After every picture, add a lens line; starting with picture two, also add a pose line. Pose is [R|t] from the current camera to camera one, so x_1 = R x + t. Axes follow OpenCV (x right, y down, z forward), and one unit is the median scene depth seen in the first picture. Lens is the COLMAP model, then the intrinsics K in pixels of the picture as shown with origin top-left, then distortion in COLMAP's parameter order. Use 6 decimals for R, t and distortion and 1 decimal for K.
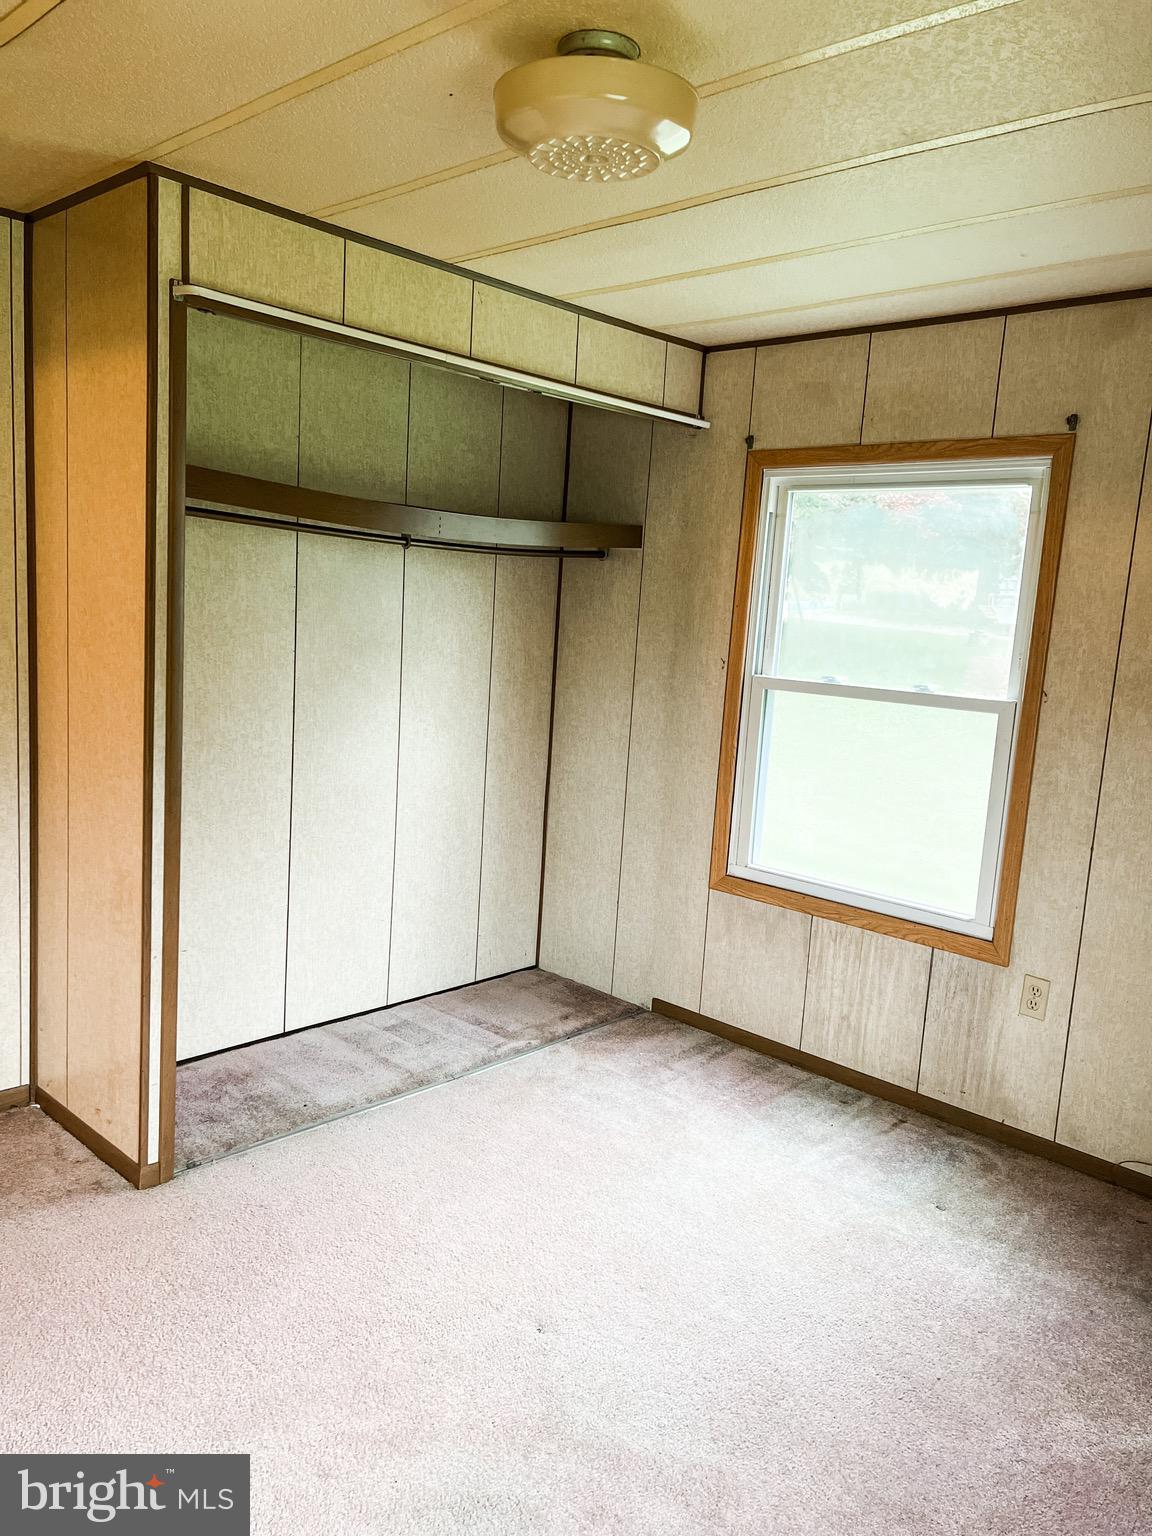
lens RADIAL K [[1148.3, 0, 583.5], [0, 1148.3, 776.1], [0, 0, 1]] dist [0.088554, -0.118805]
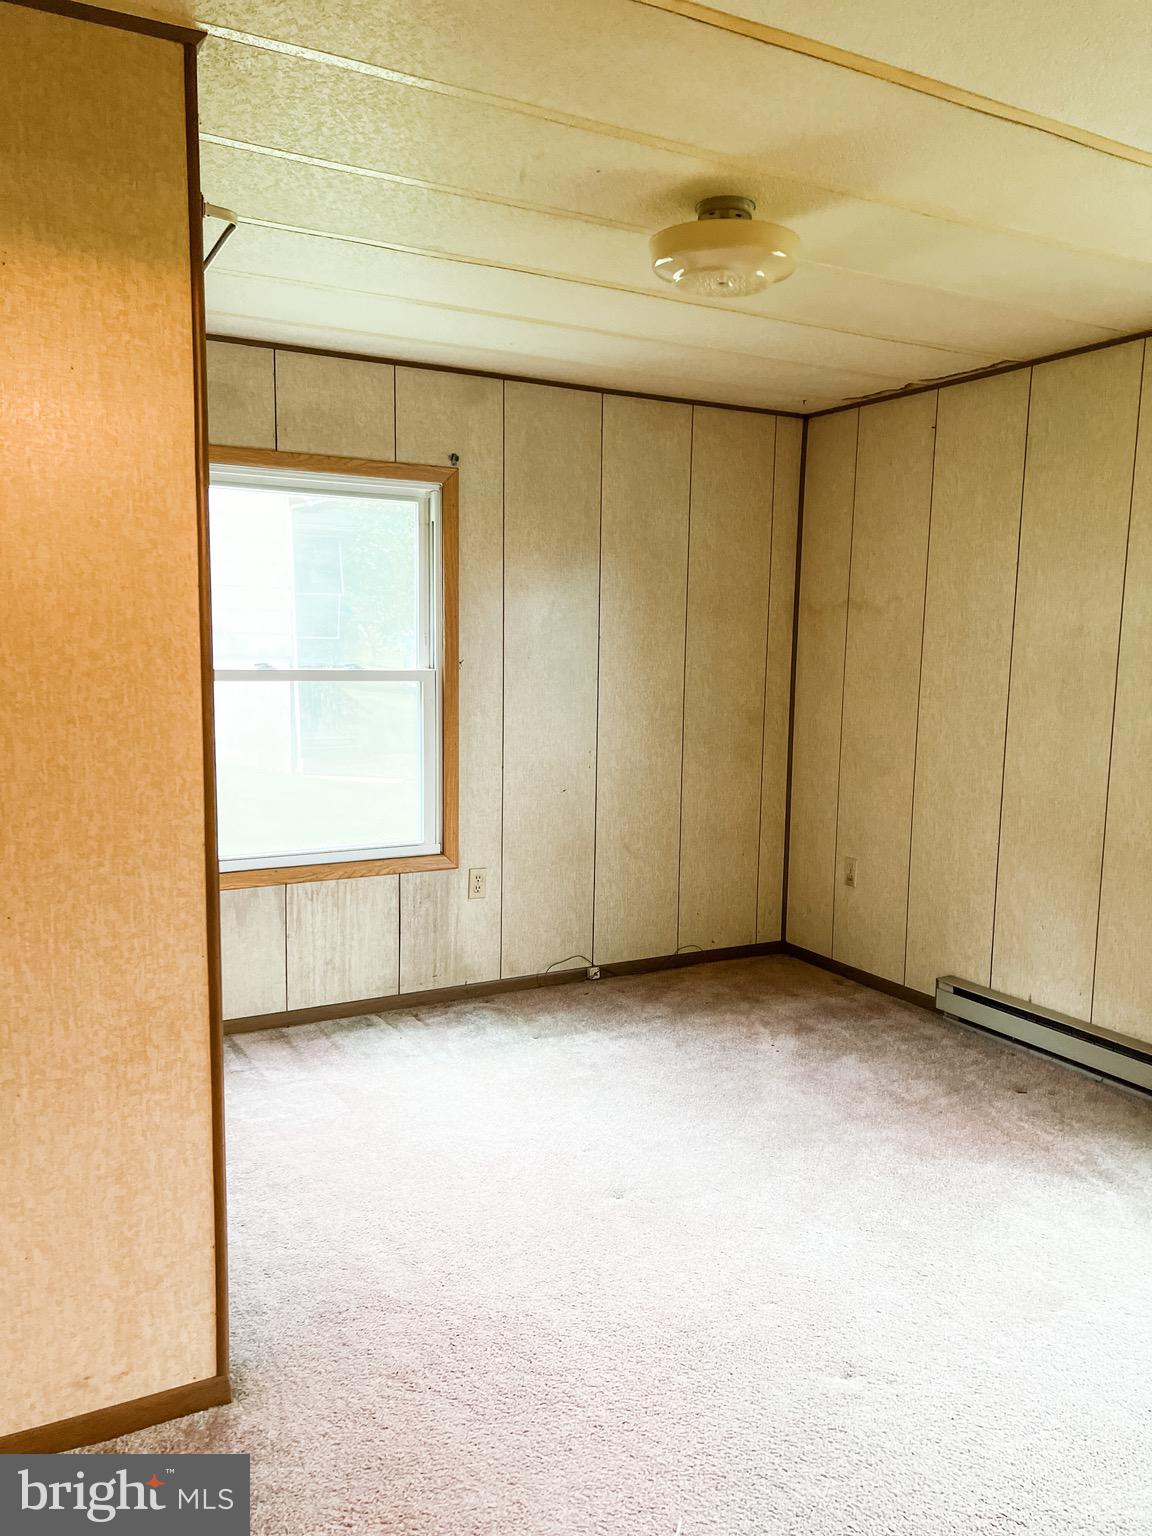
lens RADIAL K [[1148.3, 0, 583.5], [0, 1148.3, 776.1], [0, 0, 1]] dist [0.088554, -0.118805]
pose [[0.314594, -0.170941, 0.933708, -0.772017], [0.146941, 0.980564, 0.130010, -0.085504], [-0.937784, 0.096300, 0.333598, 0.401655]]
